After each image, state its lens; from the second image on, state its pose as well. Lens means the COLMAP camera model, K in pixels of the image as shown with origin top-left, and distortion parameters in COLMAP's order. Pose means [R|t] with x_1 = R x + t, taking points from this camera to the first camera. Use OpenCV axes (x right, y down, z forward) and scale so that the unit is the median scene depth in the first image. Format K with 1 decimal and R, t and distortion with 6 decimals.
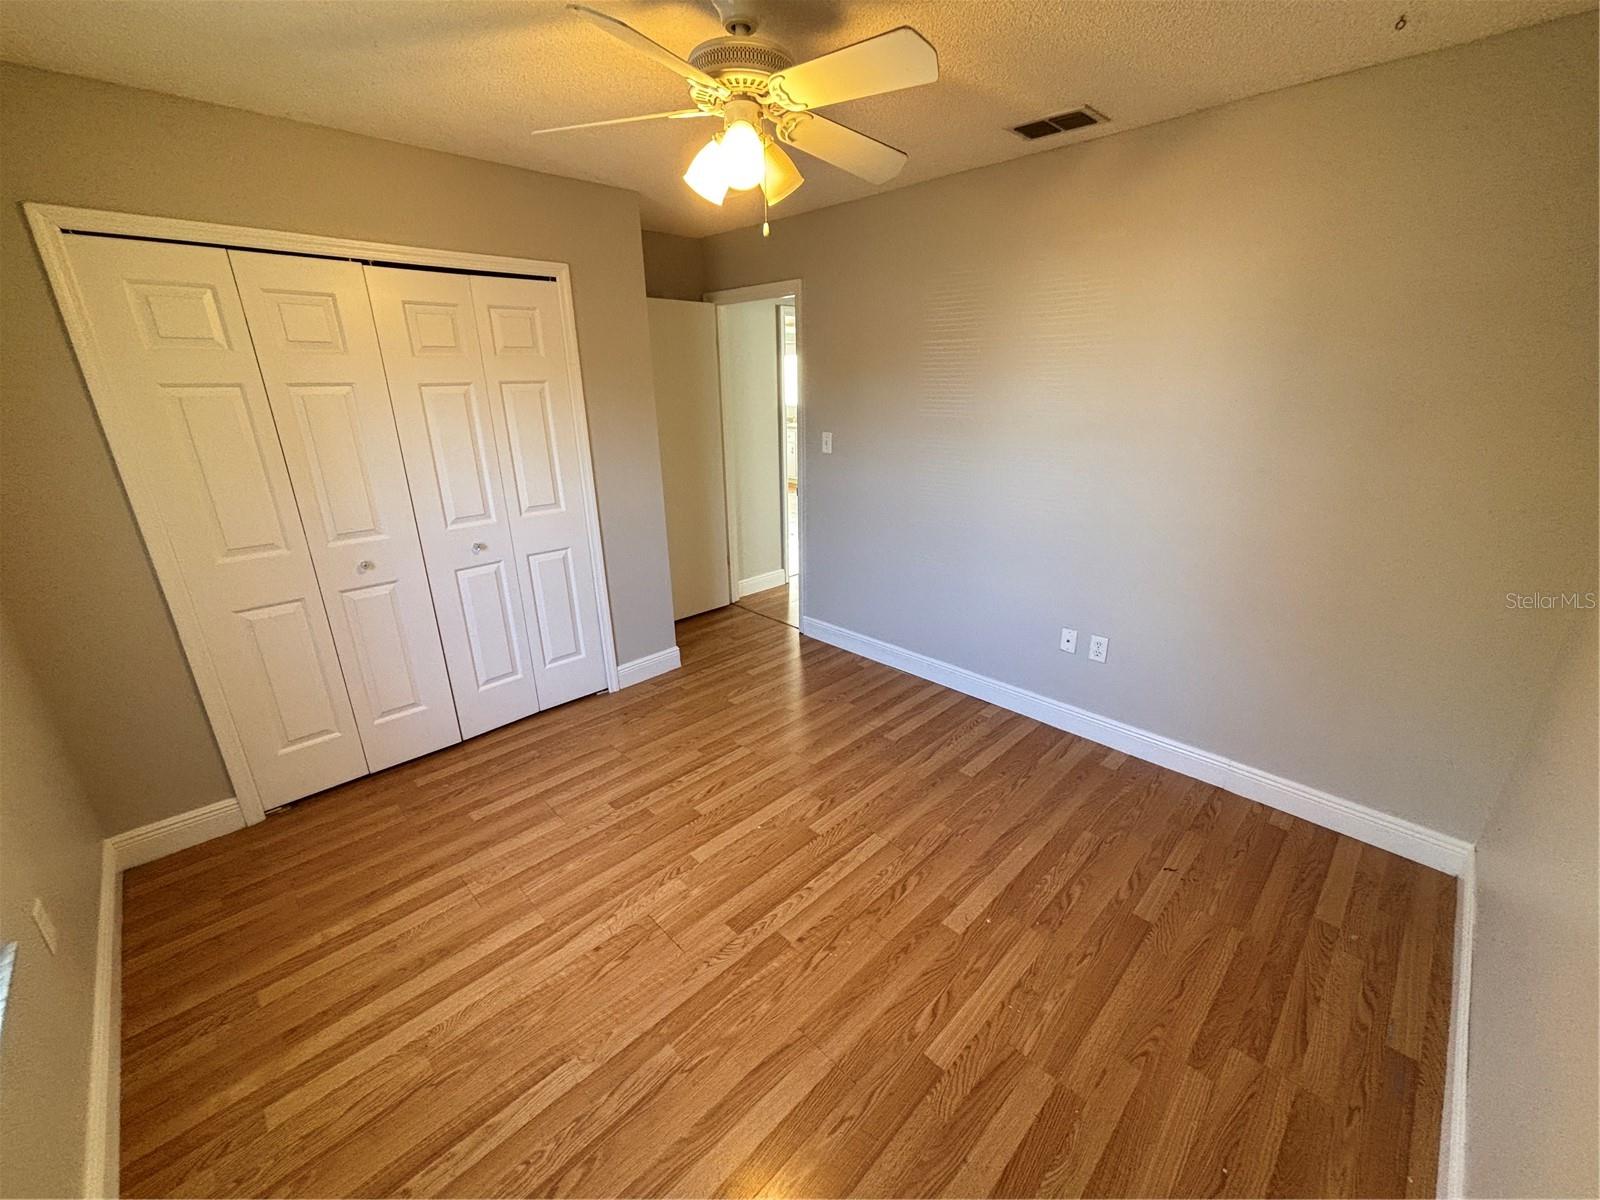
lens RADIAL K [[641.1, 0, 803.2], [0, 641.1, 601.2], [0, 0, 1]] dist [-0.007830, 0.000220]
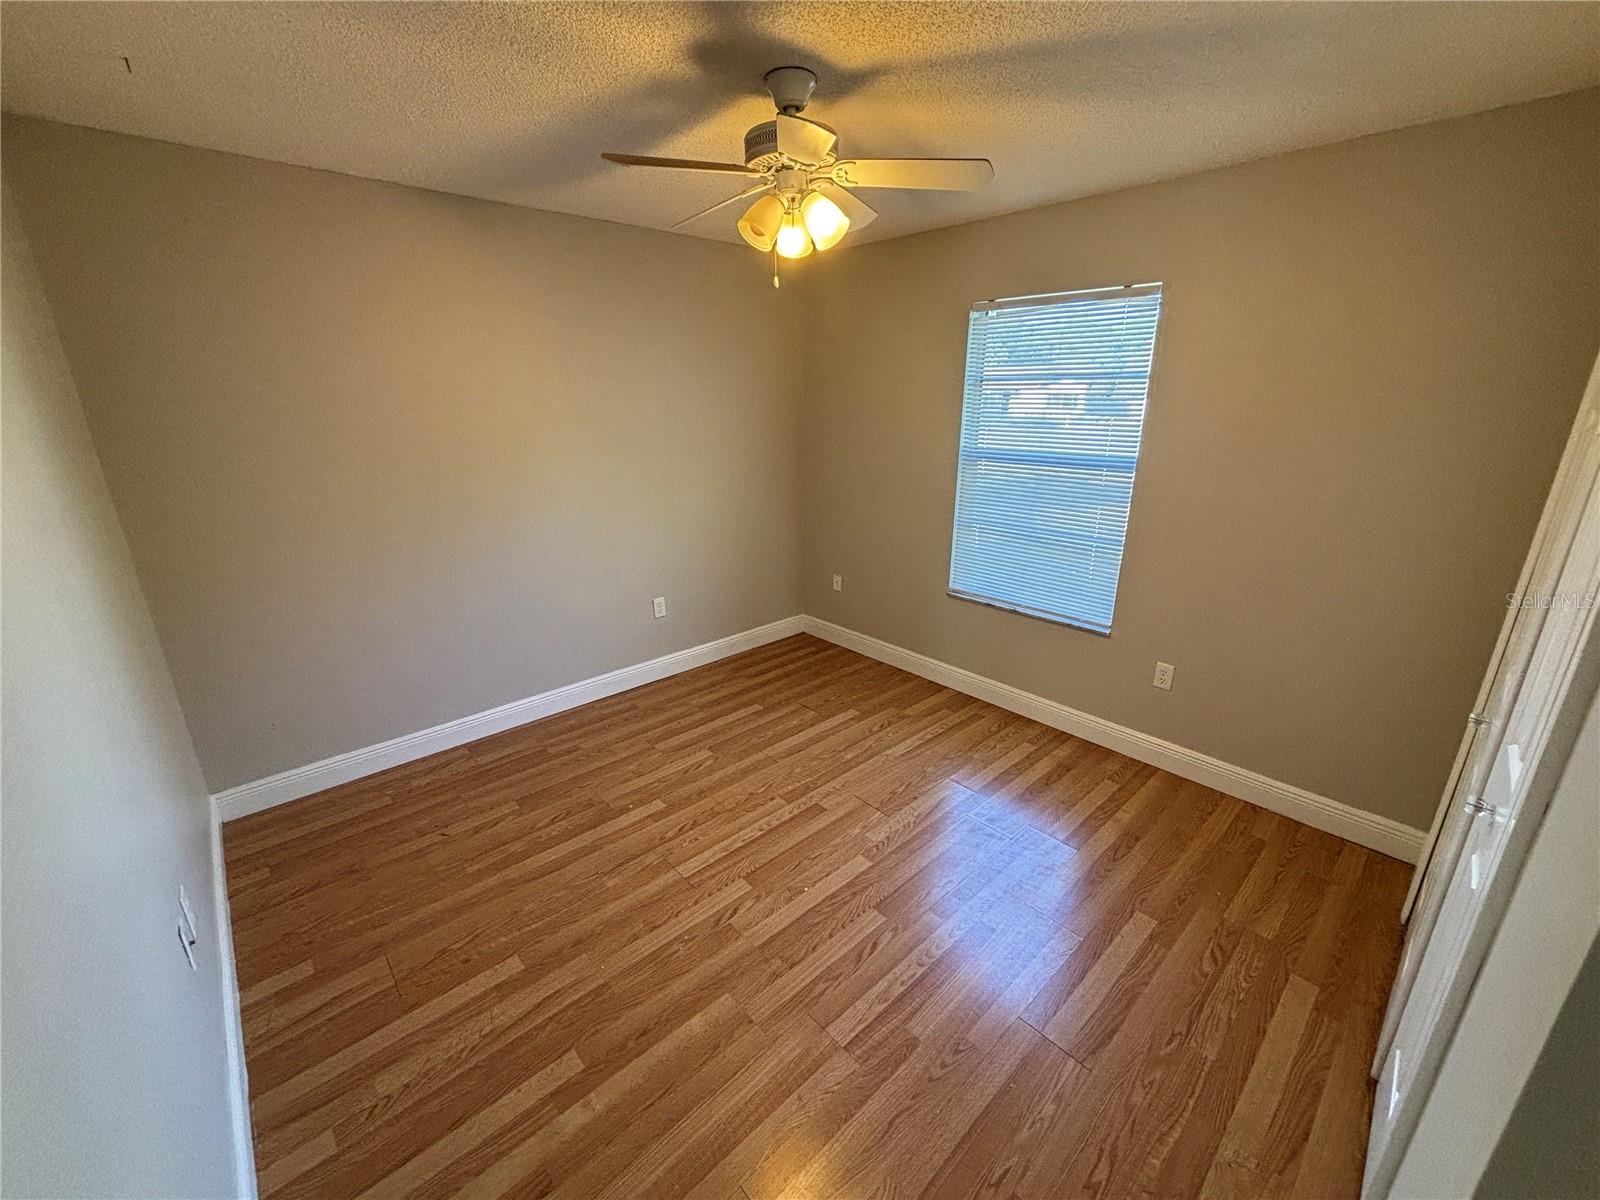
lens RADIAL K [[641.1, 0, 795.0], [0, 641.1, 603.4], [0, 0, 1]] dist [-0.007830, 0.000220]
pose [[-0.998862, -0.001547, 0.047670, -0.108454], [0.027599, 0.796386, 0.604159, -0.595449], [-0.038898, 0.604787, -0.795437, 1.671295]]
